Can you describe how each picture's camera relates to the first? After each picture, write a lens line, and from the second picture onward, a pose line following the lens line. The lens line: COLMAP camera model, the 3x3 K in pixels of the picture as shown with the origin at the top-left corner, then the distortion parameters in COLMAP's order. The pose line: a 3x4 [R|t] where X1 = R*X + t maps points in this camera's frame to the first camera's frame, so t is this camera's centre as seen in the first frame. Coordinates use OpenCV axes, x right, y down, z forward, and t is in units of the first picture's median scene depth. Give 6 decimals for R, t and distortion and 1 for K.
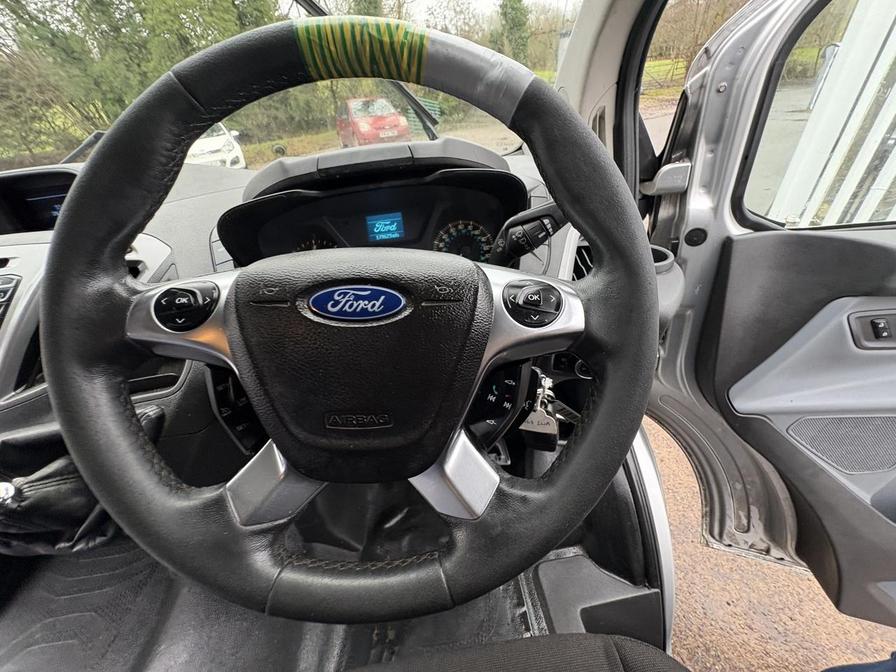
lens RADIAL K [[361.6, 0, 449.8], [0, 361.6, 337.4], [0, 0, 1]] dist [-0.001081, 0.000207]
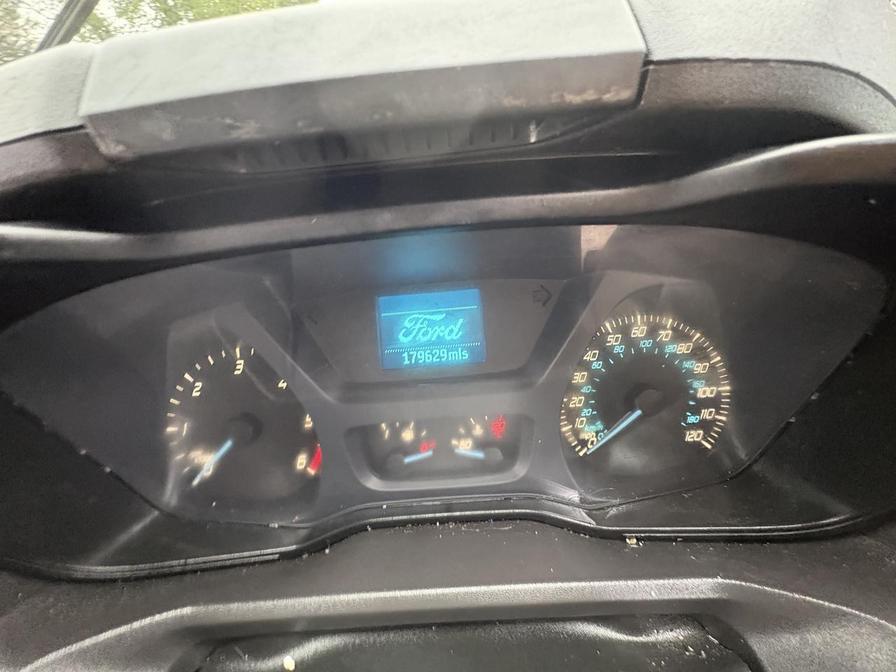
lens RADIAL K [[357.0, 0, 449.5], [0, 357.0, 334.3], [0, 0, 1]] dist [0.000209, 0.000117]
pose [[0.994427, 0.063979, -0.083791, -0.098178], [-0.068780, 0.996074, -0.055725, -0.212265], [0.079897, 0.061177, 0.994924, 0.497315]]
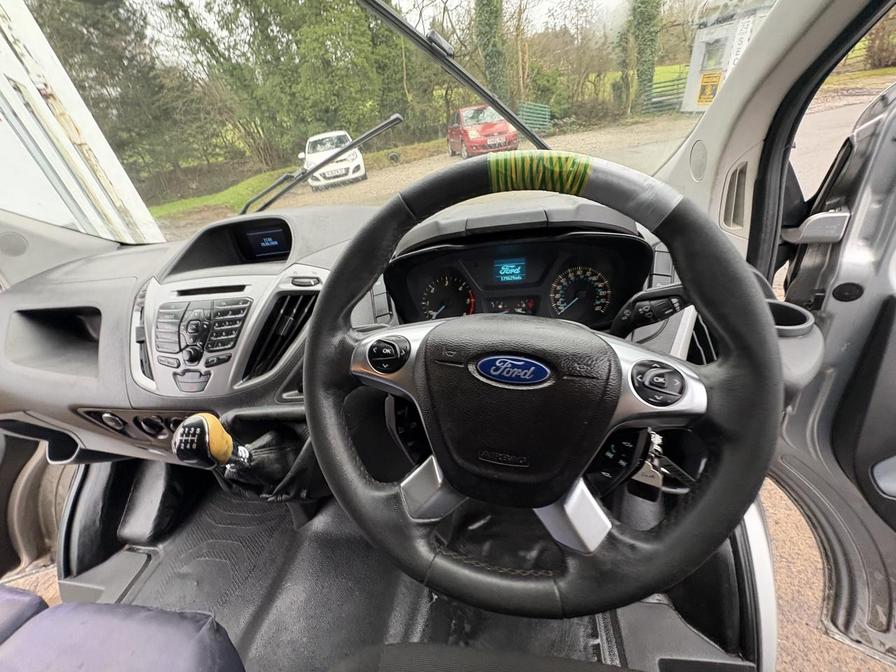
lens RADIAL K [[360.9, 0, 447.5], [0, 360.9, 339.2], [0, 0, 1]] dist [-0.003148, 0.000936]
pose [[0.965892, 0.104911, -0.236741, -0.057658], [-0.105852, 0.994343, 0.008769, -0.059886], [0.236322, 0.016589, 0.971533, -0.104181]]
